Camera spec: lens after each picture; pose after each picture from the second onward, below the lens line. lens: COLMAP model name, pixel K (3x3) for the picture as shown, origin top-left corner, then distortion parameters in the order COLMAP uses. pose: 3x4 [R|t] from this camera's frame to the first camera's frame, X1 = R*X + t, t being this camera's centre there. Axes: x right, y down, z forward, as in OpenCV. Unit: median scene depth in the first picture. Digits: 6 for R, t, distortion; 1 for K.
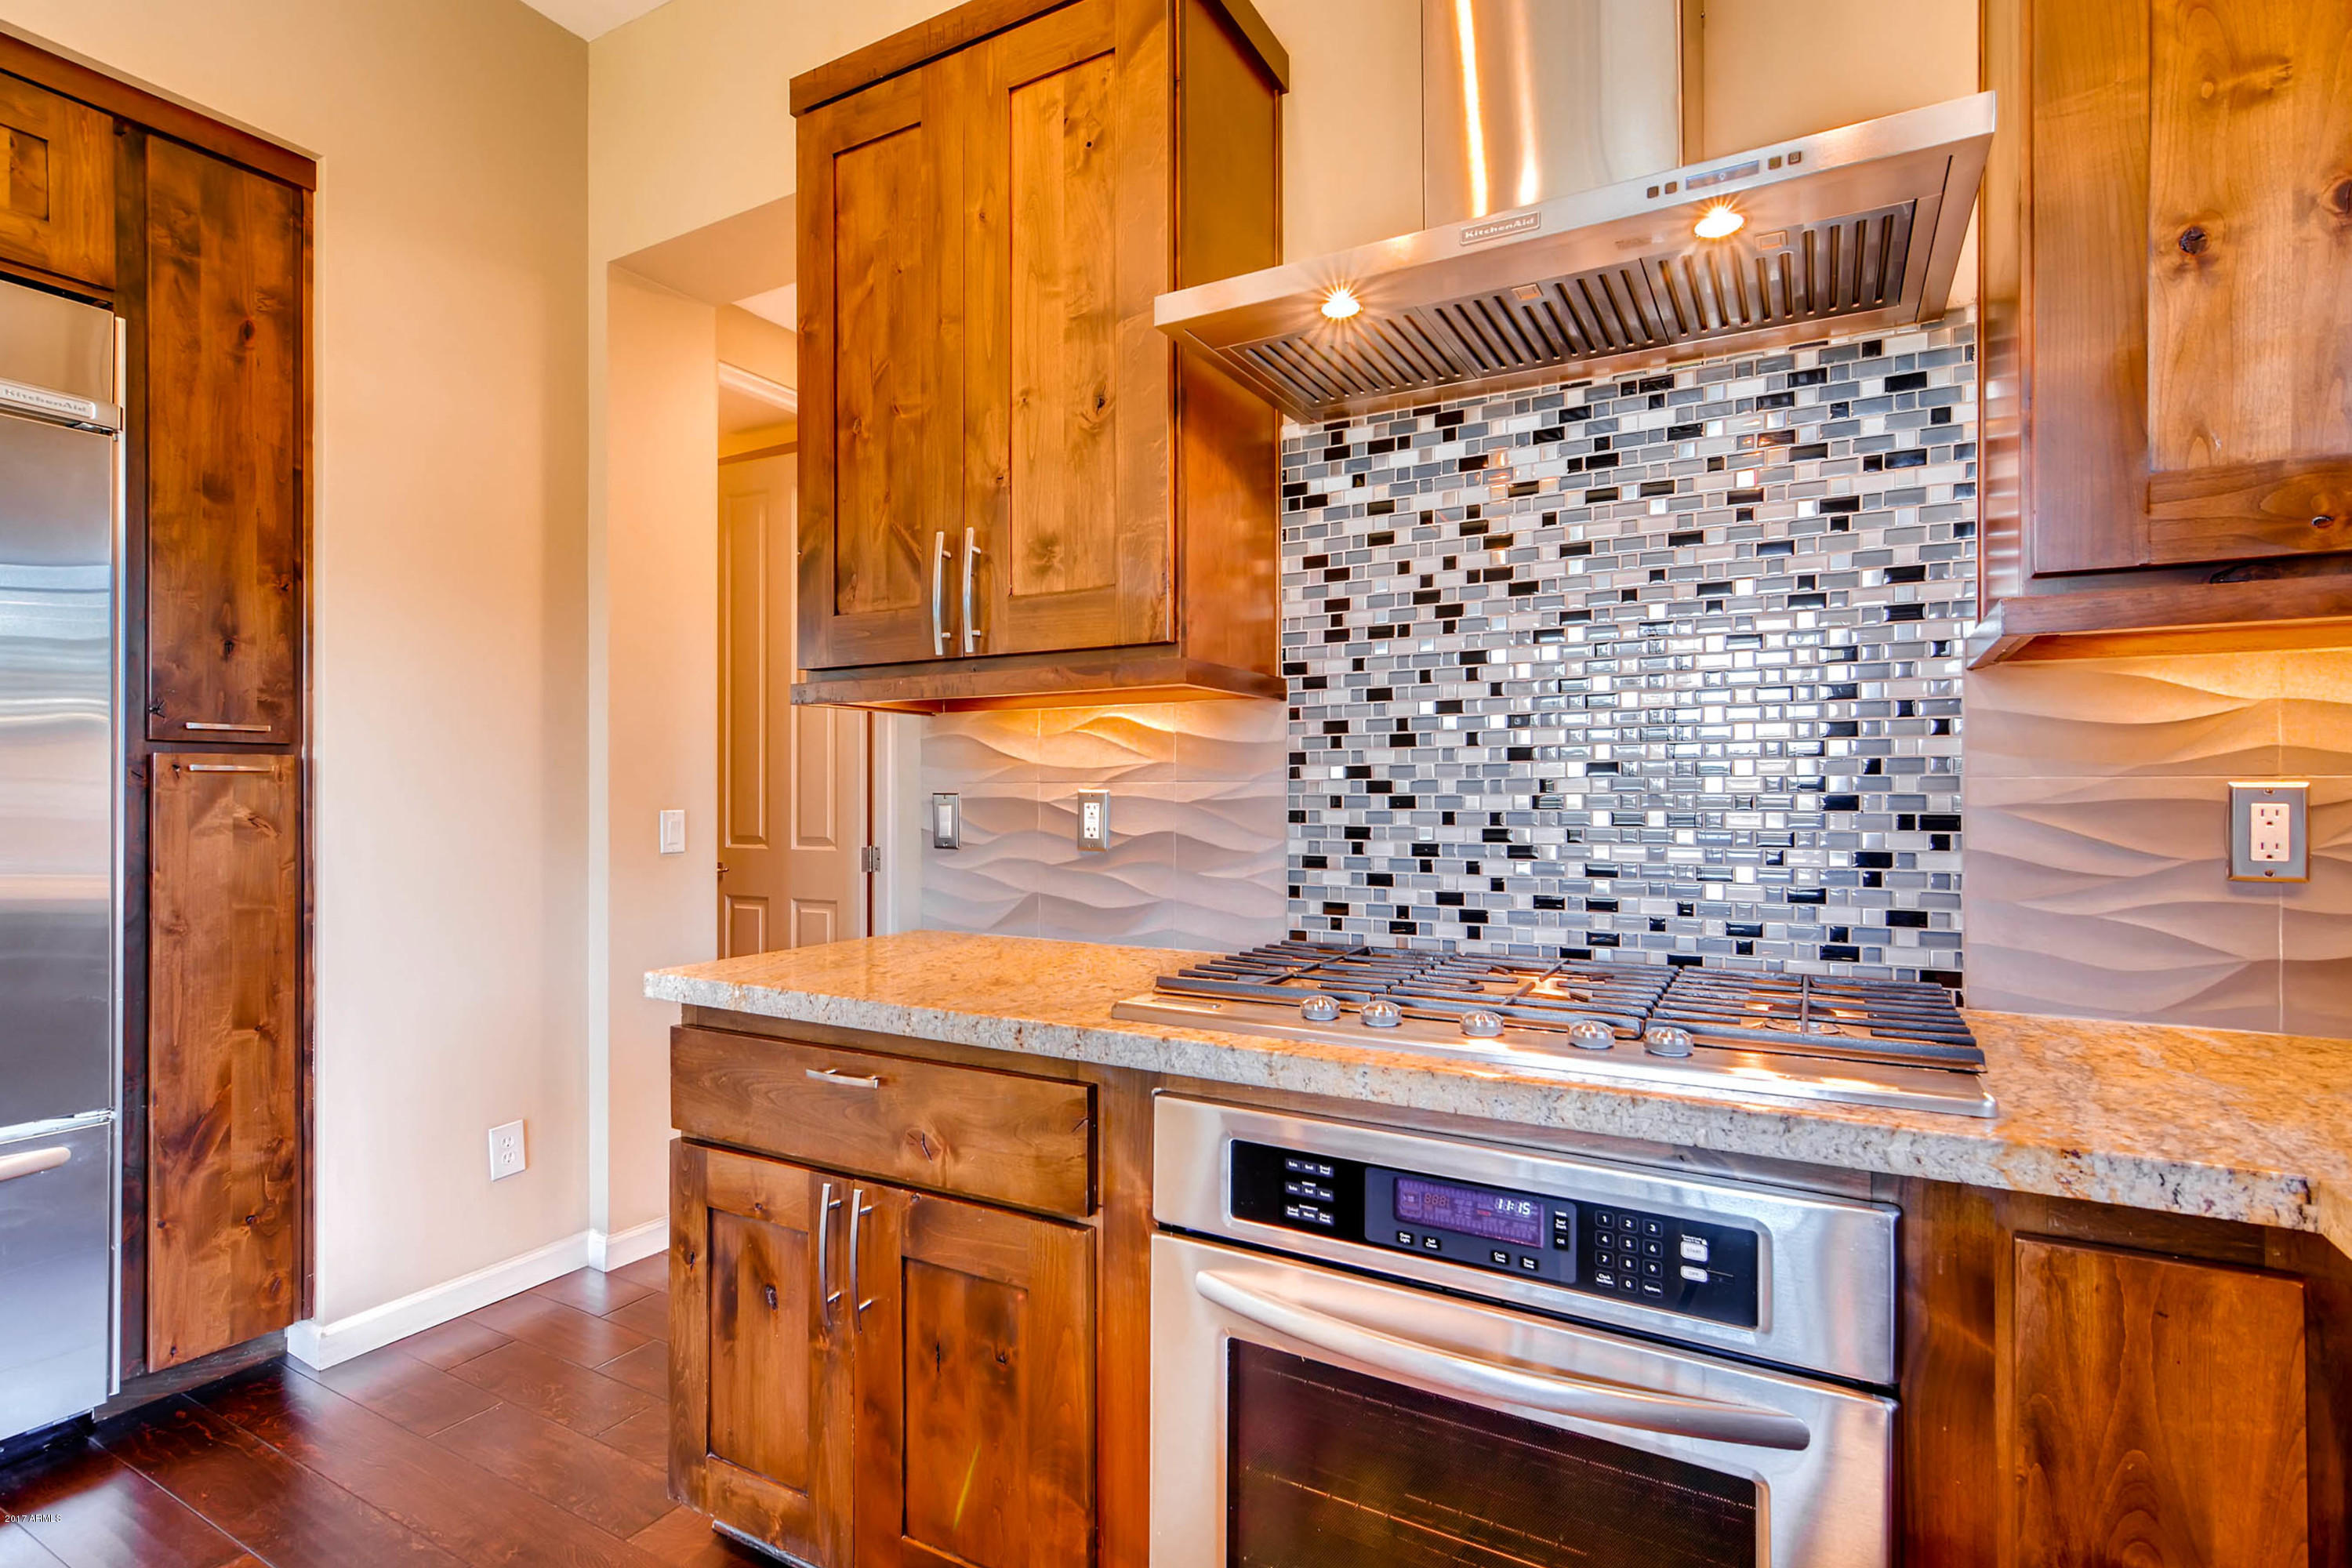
lens RADIAL K [[1148.4, 0, 1177.1], [0, 1148.4, 782.3], [0, 0, 1]] dist [0.014256, -0.001215]
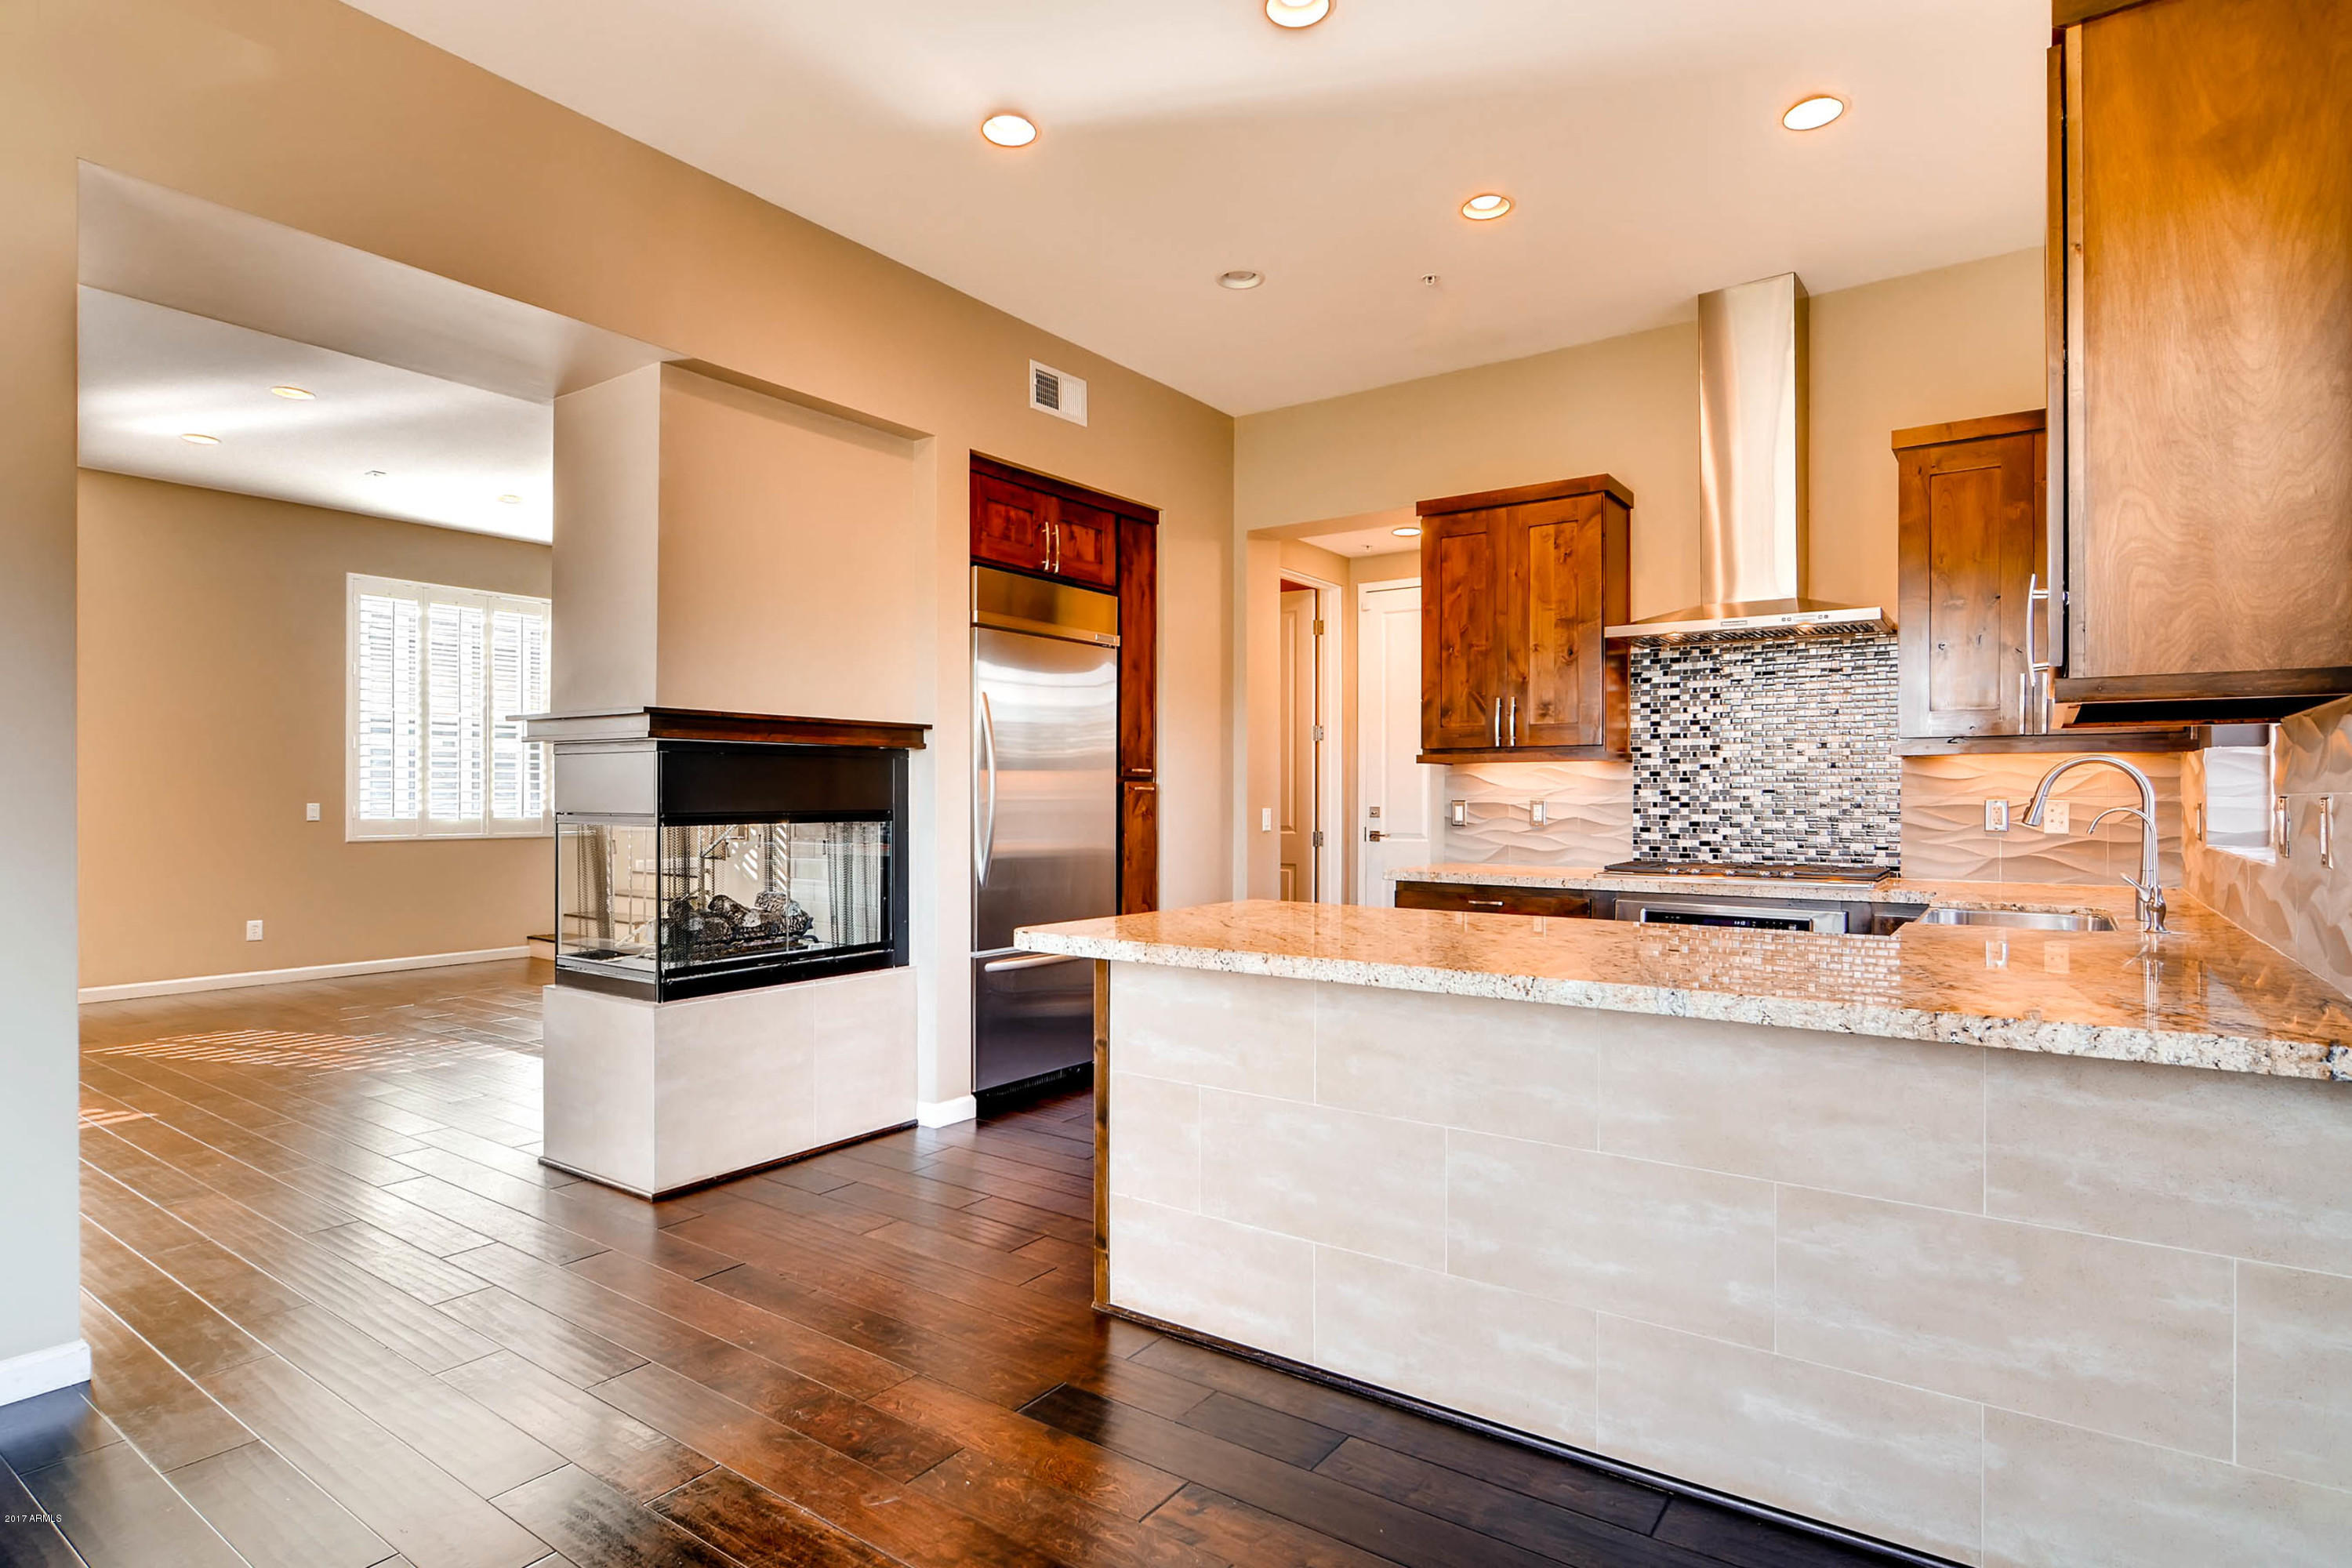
lens RADIAL K [[1153.1, 0, 1234.3], [0, 1153.1, 789.4], [0, 0, 1]] dist [0.014582, -0.000843]
pose [[0.996544, 0.001503, -0.083057, -0.557653], [-0.001205, 0.999993, 0.003636, -0.024102], [0.083062, -0.003523, 0.996538, -1.542585]]
